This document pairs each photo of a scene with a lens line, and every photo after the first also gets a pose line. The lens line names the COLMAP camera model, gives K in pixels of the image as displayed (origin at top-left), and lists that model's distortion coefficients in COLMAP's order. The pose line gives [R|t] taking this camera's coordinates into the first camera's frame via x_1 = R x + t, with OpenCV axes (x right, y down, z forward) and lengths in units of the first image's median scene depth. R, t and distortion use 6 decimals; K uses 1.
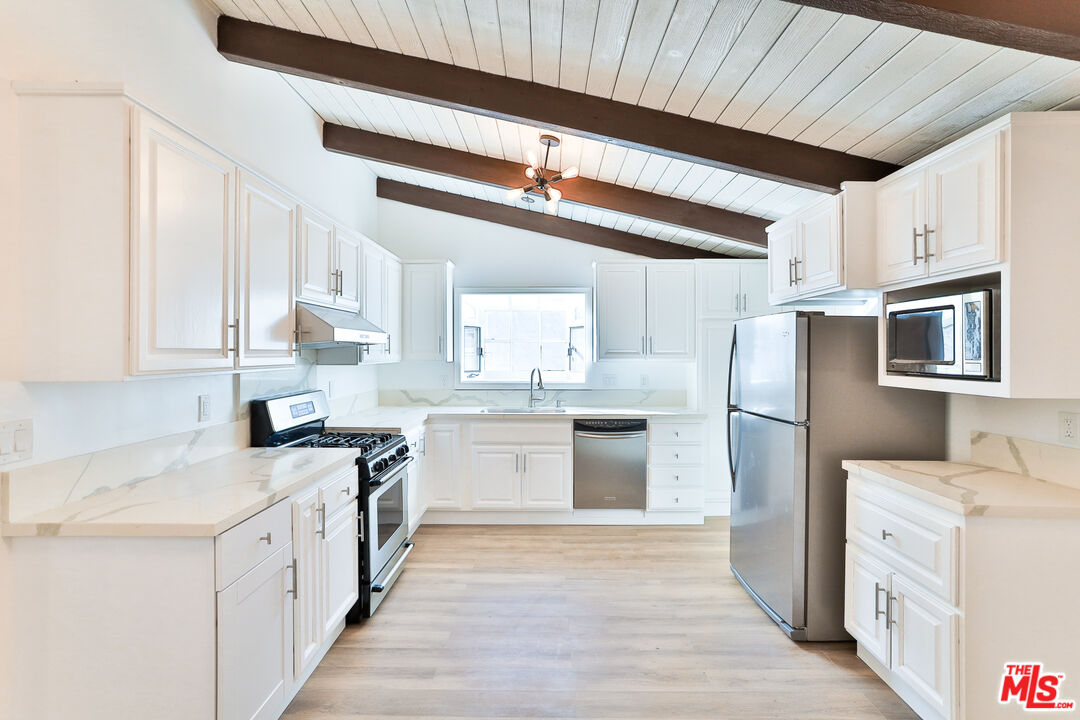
lens RADIAL K [[544.3, 0, 537.9], [0, 544.3, 350.0], [0, 0, 1]] dist [-0.002252, 0.000228]
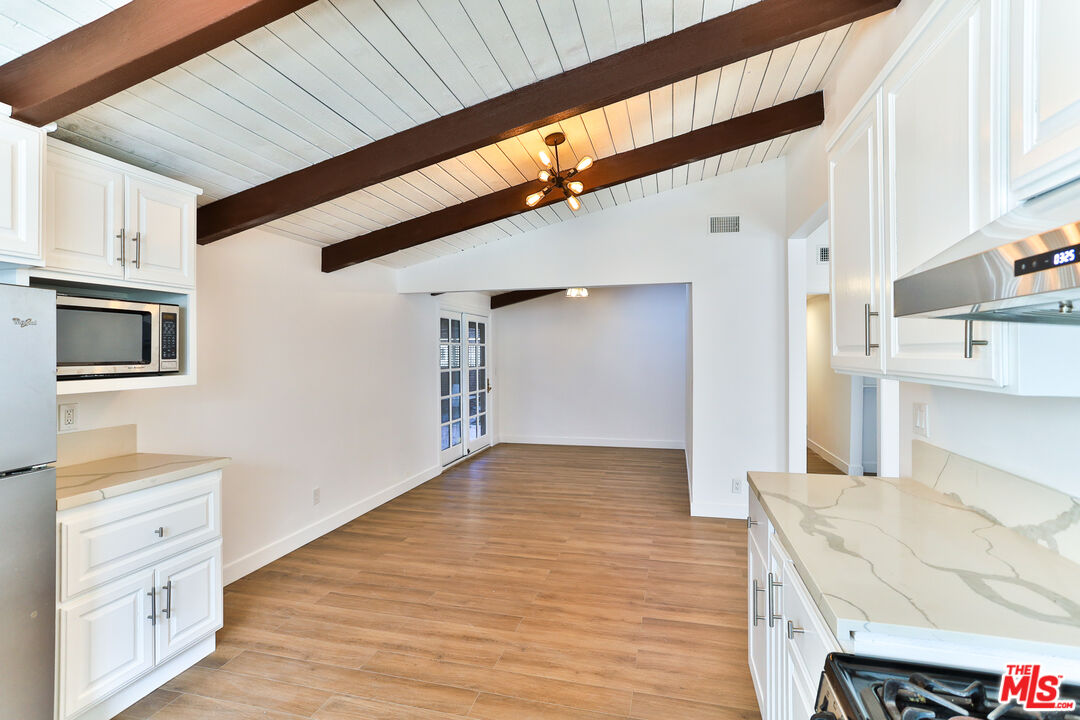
lens RADIAL K [[544.3, 0, 537.9], [0, 544.3, 350.0], [0, 0, 1]] dist [-0.002252, 0.000228]
pose [[-0.973358, -0.002408, 0.229280, -0.303354], [-0.003635, 0.999981, -0.004928, 0.001283], [-0.229263, -0.005630, -0.973348, 1.973485]]
